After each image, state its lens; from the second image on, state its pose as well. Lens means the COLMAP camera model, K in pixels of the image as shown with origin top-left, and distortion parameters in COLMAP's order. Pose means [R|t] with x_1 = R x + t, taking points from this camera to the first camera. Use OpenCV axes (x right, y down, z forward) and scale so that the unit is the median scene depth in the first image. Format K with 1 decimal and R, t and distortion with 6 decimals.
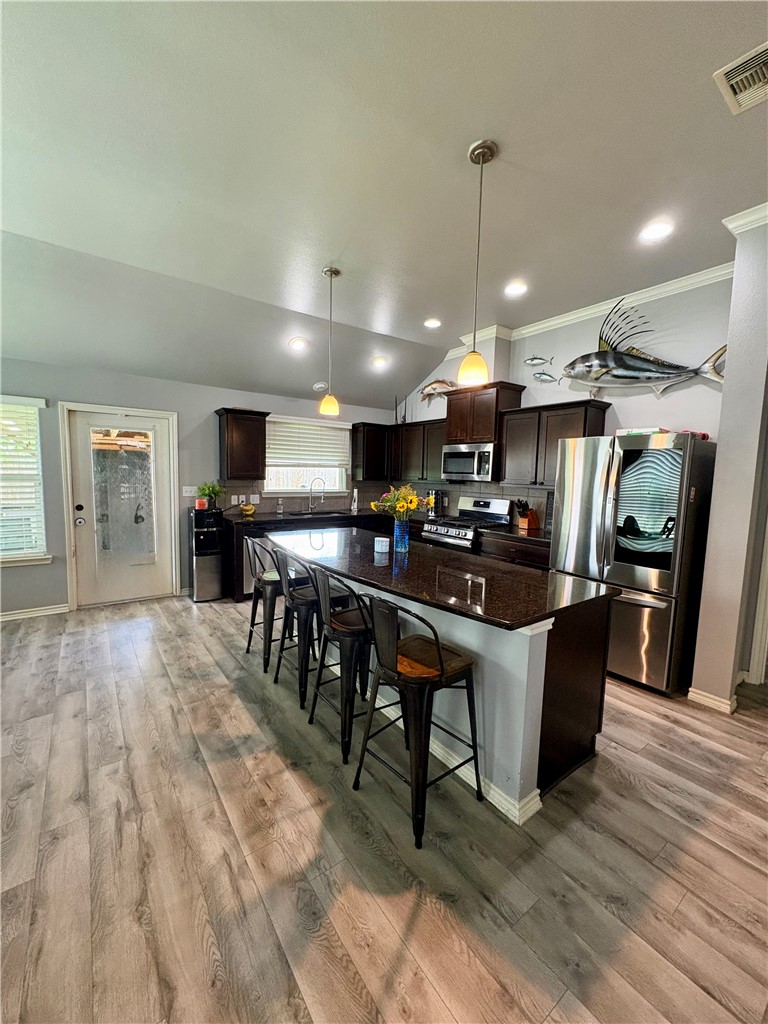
lens RADIAL K [[410.3, 0, 384.0], [0, 410.3, 512.0], [0, 0, 1]] dist [-0.000470, 0.000625]
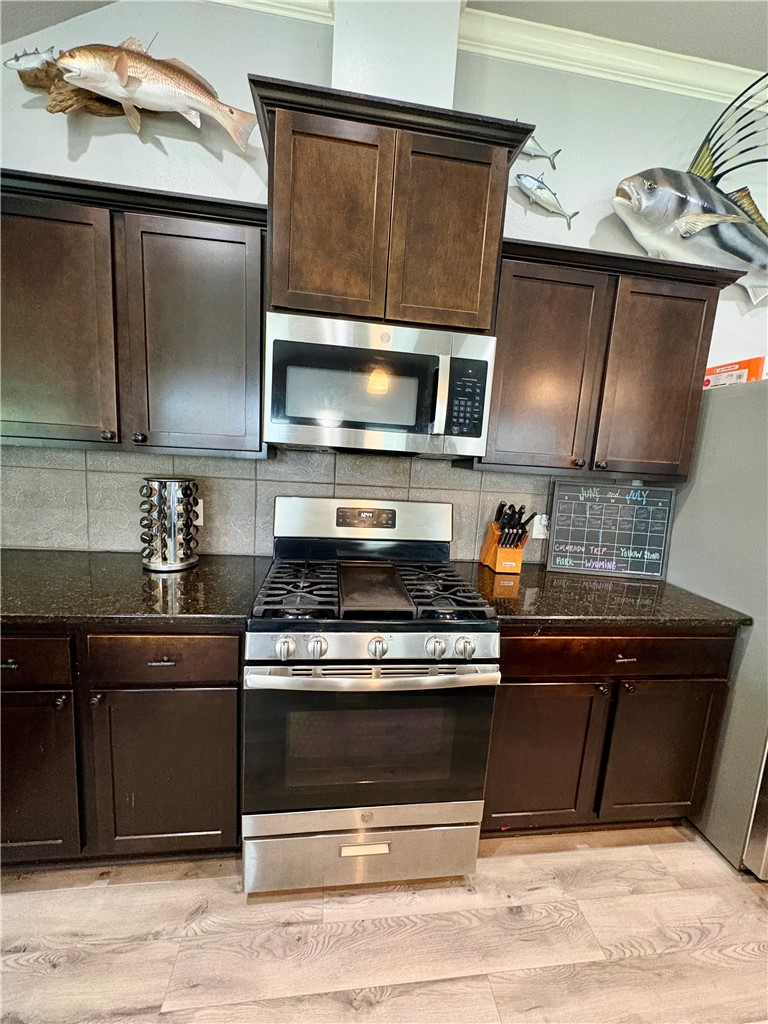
lens RADIAL K [[410.3, 0, 384.0], [0, 410.3, 512.0], [0, 0, 1]] dist [-0.000470, 0.000625]
pose [[0.481651, -0.126495, 0.867186, -0.074898], [0.034866, 0.991510, 0.125265, -0.083231], [-0.875669, -0.030099, 0.481972, 1.002396]]
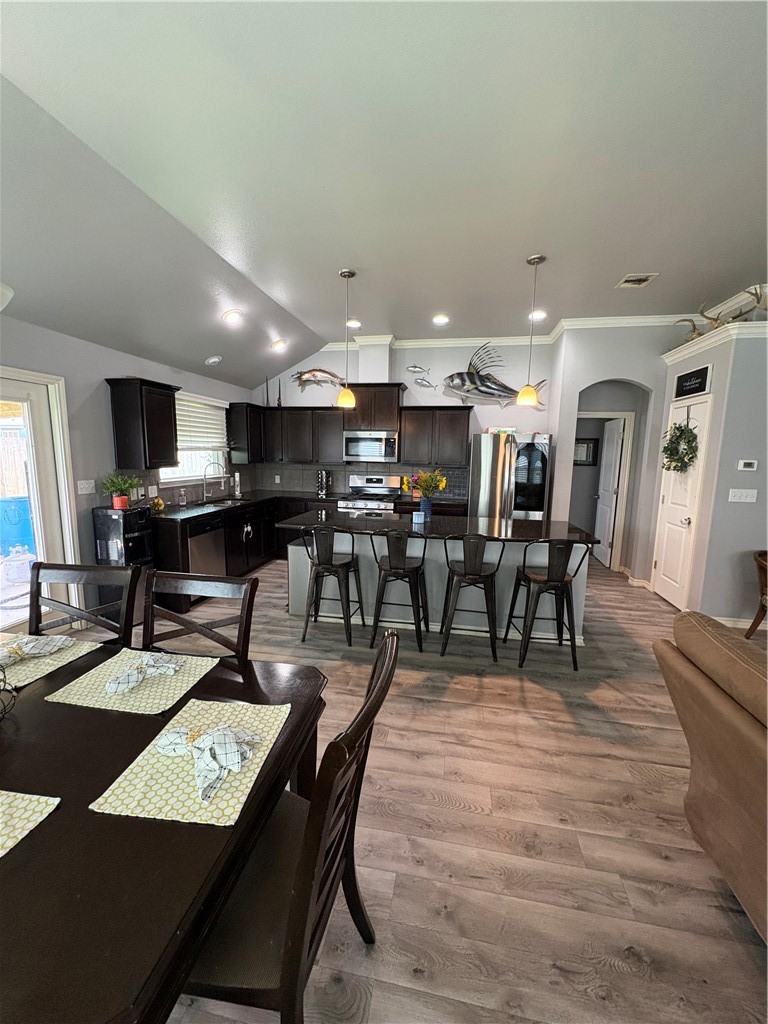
lens RADIAL K [[410.3, 0, 384.0], [0, 410.3, 512.0], [0, 0, 1]] dist [-0.000470, 0.000625]
pose [[0.728879, -0.112207, 0.675385, -0.703614], [0.067928, 0.993463, 0.091743, -0.045008], [-0.681264, -0.020992, 0.731736, 0.109471]]
